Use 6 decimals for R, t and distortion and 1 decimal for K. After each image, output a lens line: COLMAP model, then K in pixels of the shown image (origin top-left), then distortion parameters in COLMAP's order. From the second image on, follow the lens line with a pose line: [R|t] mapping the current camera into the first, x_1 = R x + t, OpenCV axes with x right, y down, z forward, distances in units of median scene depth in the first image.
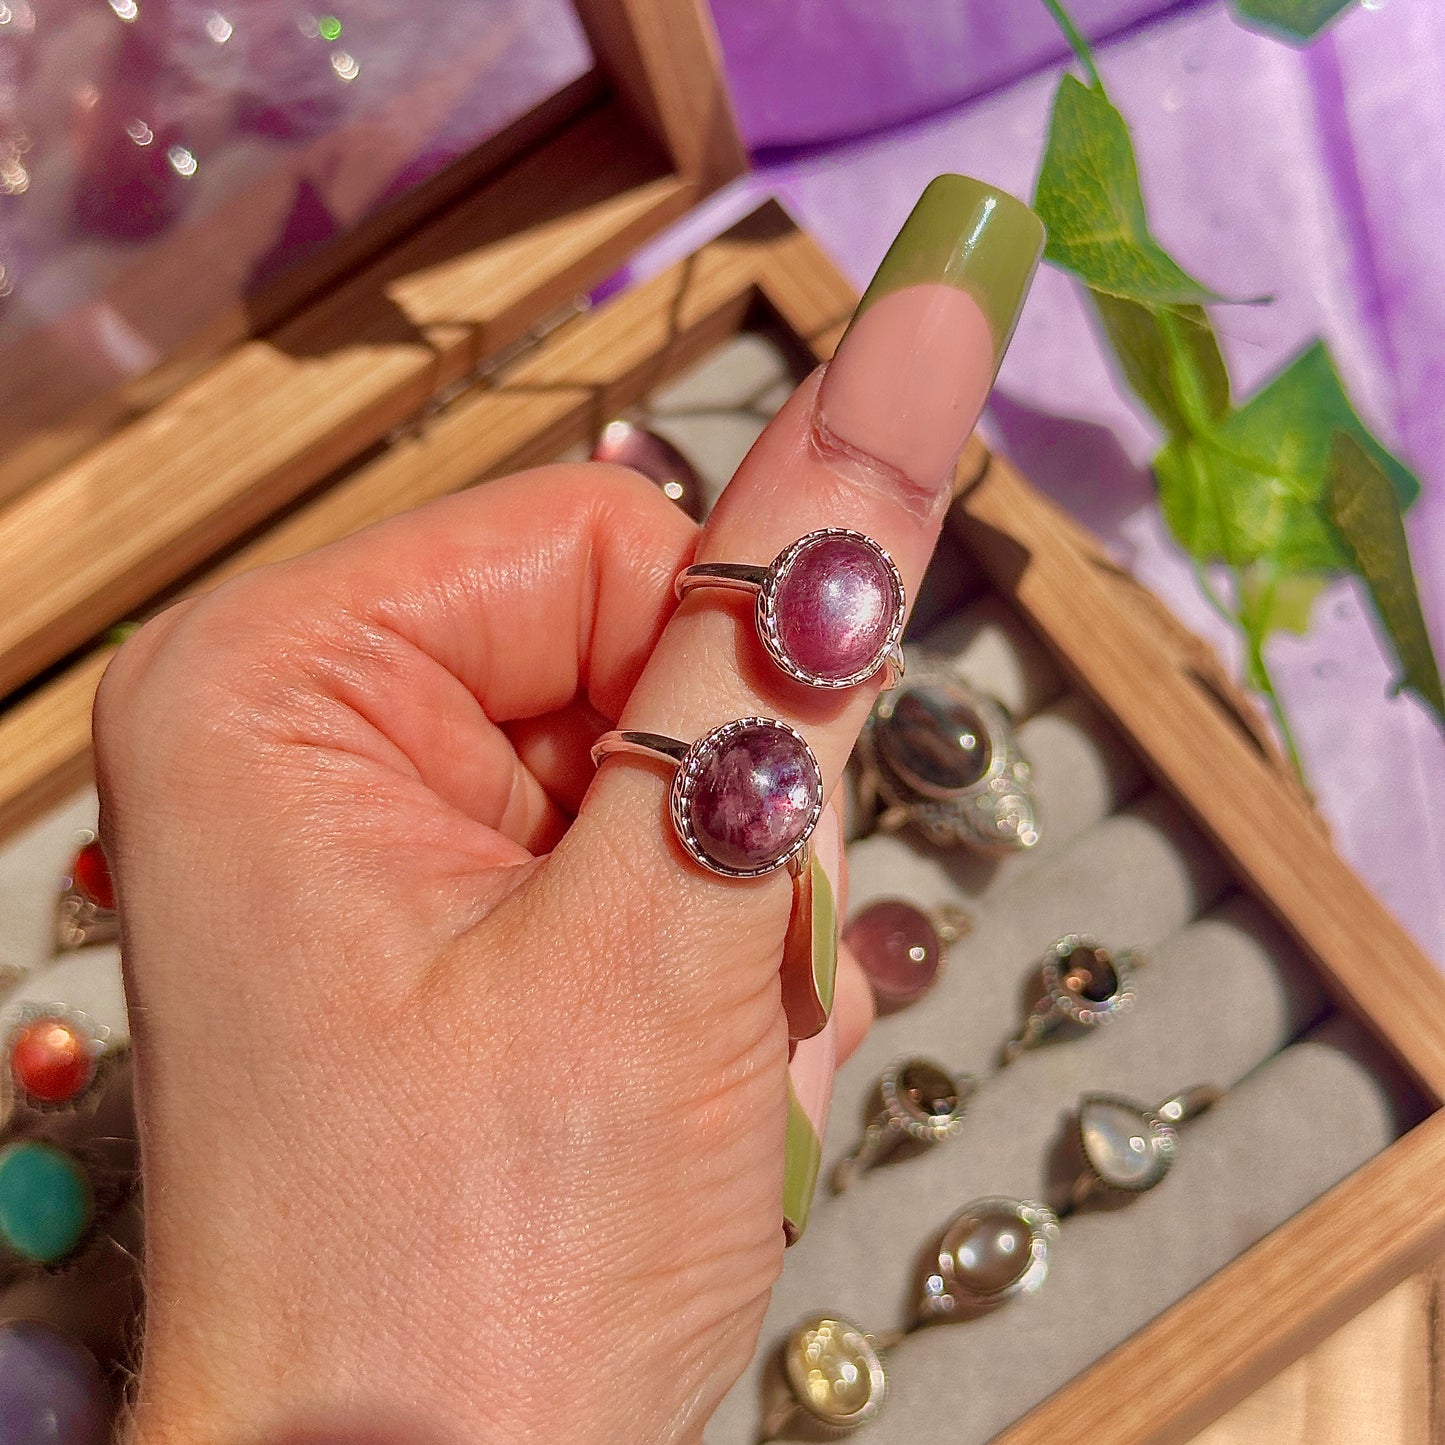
lens RADIAL K [[2670.0, 0, 710.4], [0, 2670.0, 702.7], [0, 0, 1]] dist [0.059563, -0.002951]
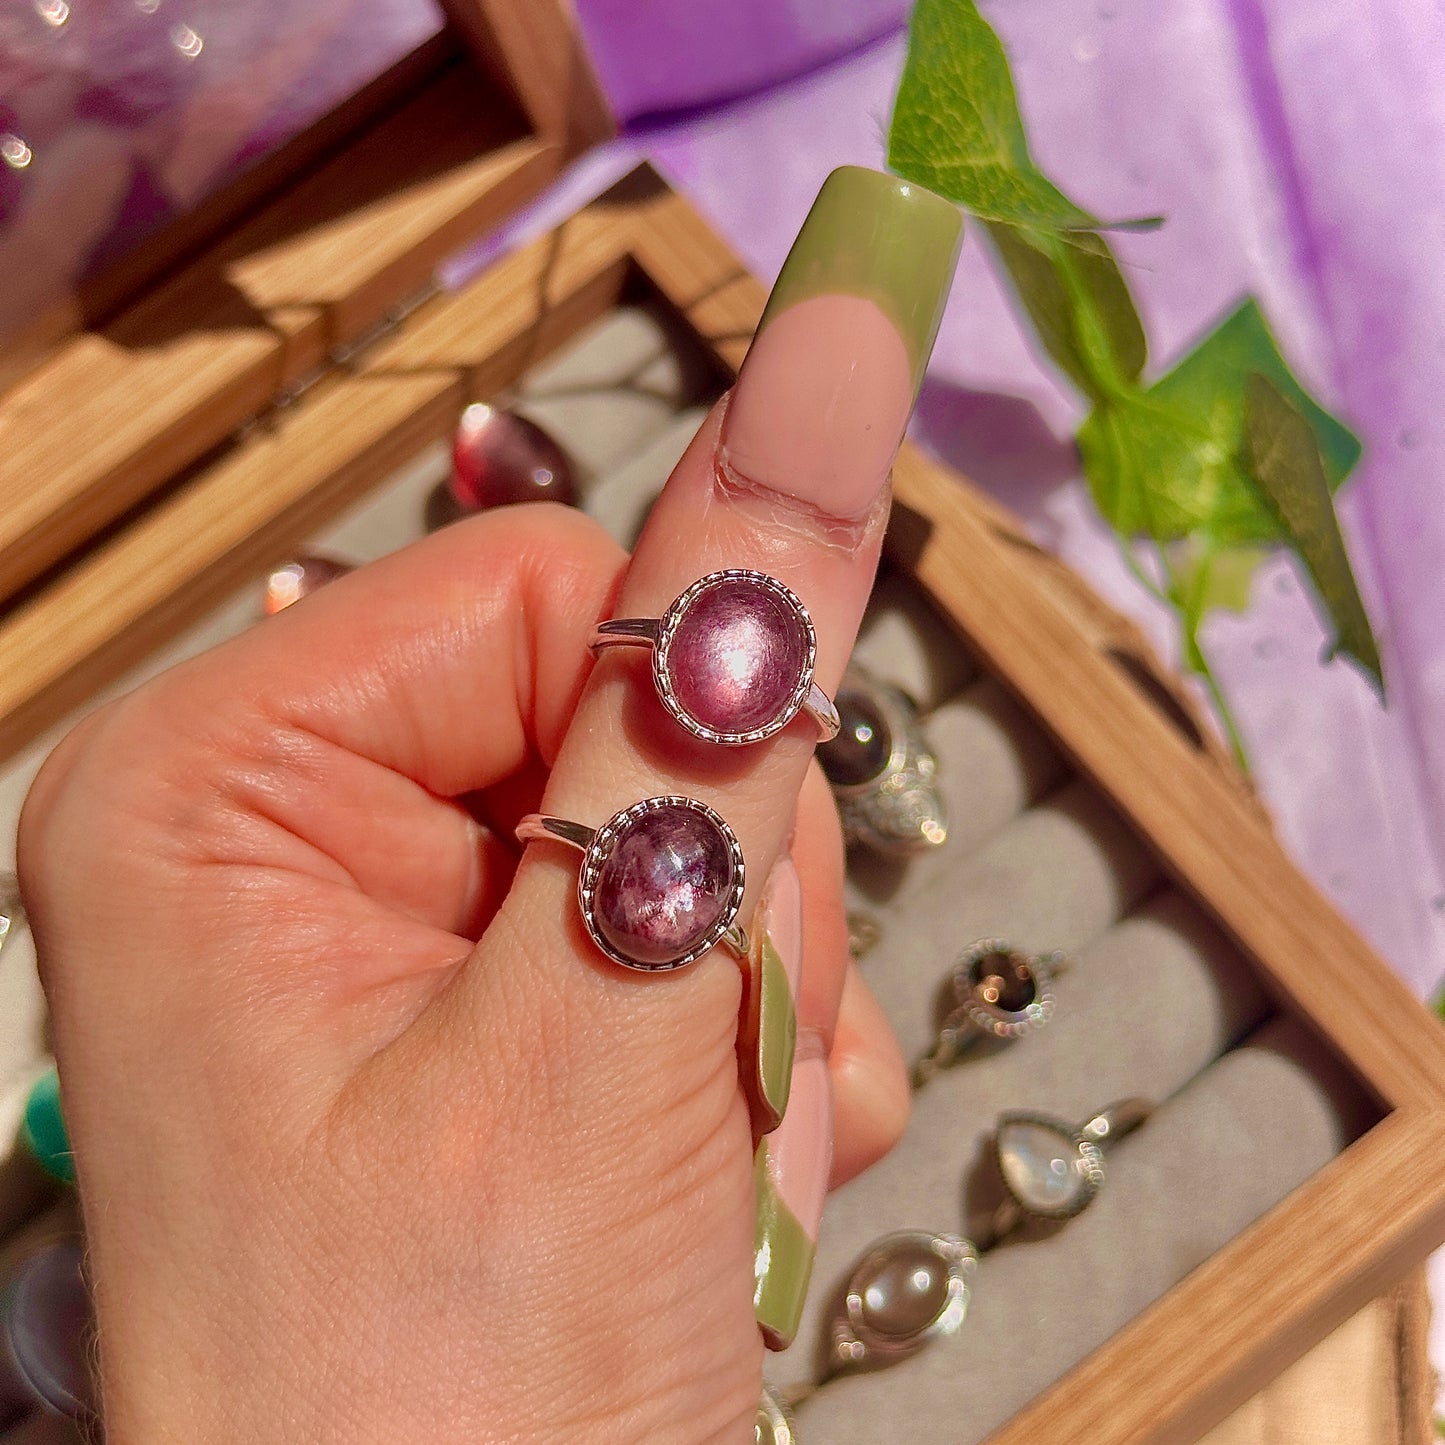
lens RADIAL K [[2642.6, 0, 726.5], [0, 2642.6, 749.0], [0, 0, 1]] dist [0.035843, 0.012603]
pose [[0.999231, -0.038249, -0.008588, 0.056423], [0.038181, 0.999239, -0.007920, 0.025142], [0.008884, 0.007586, 0.999932, 0.097537]]
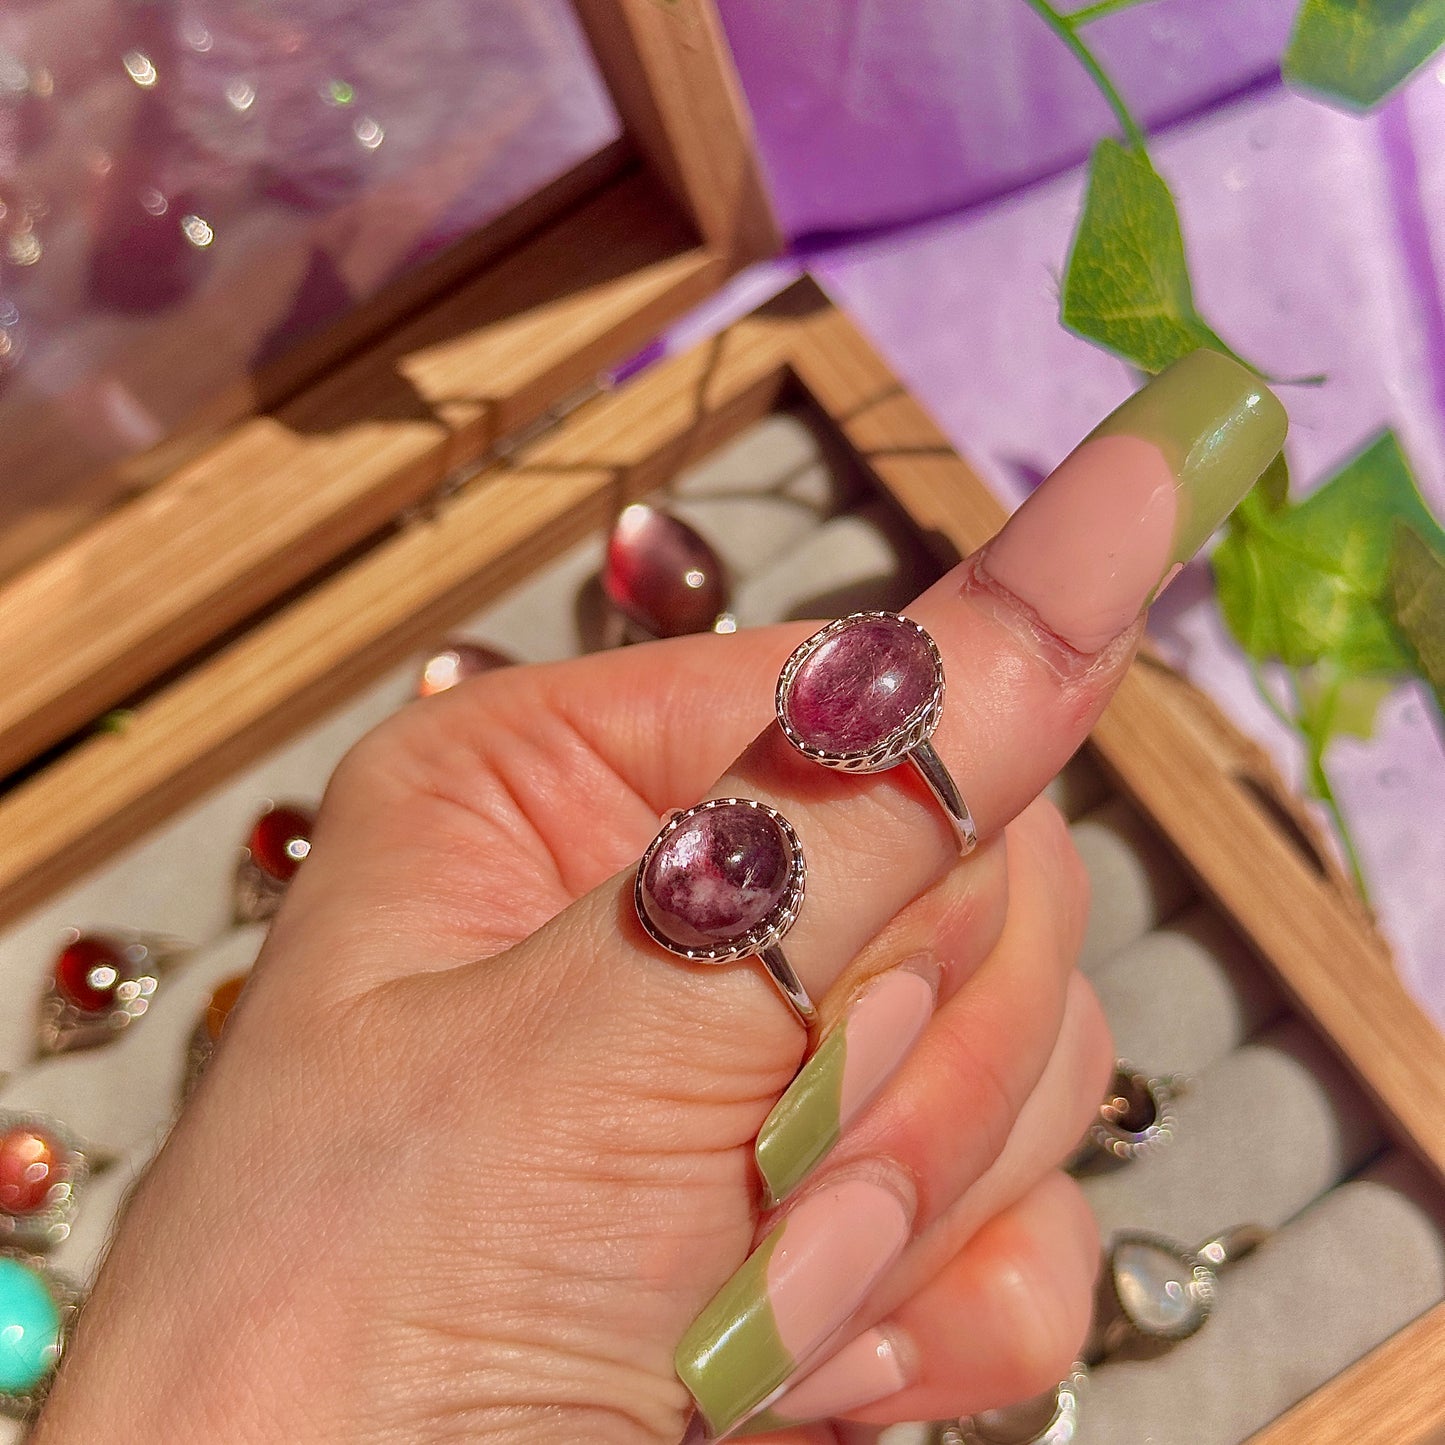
lens RADIAL K [[2660.0, 0, 722.5], [0, 2660.0, 722.5], [0, 0, 1]] dist [0.056311, -0.109459]
pose [[0.999332, 0.014264, -0.033643, 0.029920], [-0.015177, 0.999519, -0.027033, -0.003333], [0.033241, 0.027526, 0.999068, 0.063999]]
